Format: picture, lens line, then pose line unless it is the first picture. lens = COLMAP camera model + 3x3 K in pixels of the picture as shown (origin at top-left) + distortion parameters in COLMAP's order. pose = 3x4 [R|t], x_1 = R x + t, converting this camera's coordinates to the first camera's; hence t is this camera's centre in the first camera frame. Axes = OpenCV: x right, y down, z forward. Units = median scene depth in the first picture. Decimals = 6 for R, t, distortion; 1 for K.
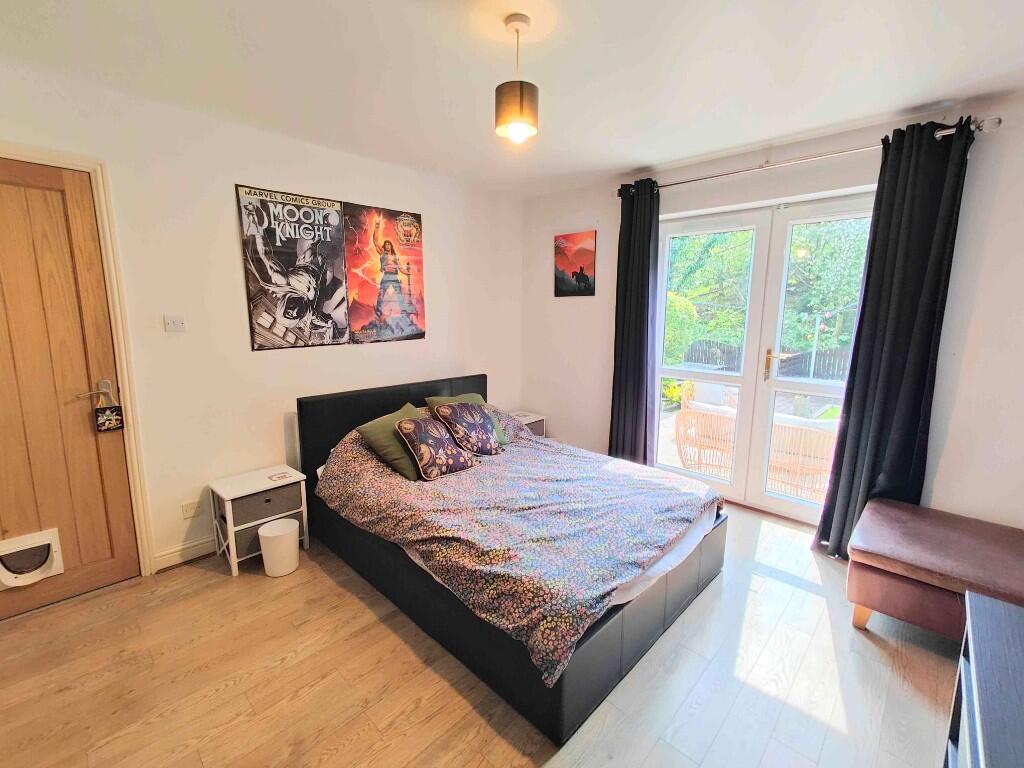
lens RADIAL K [[449.9, 0, 513.7], [0, 449.9, 382.9], [0, 0, 1]] dist [0.001009, 0.001721]
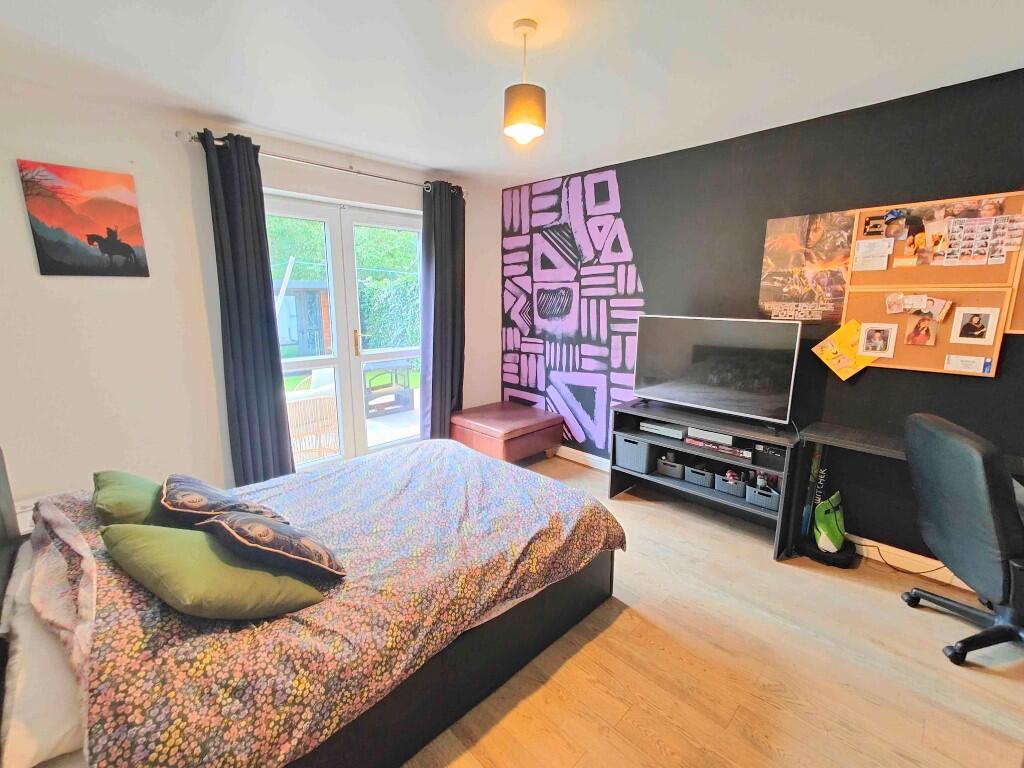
lens RADIAL K [[449.9, 0, 512.3], [0, 449.9, 379.9], [0, 0, 1]] dist [0.001009, 0.001721]
pose [[0.025273, -0.195460, 0.980386, -0.608403], [0.157515, 0.969227, 0.189175, -0.107843], [-0.987193, 0.149644, 0.055283, 0.563215]]
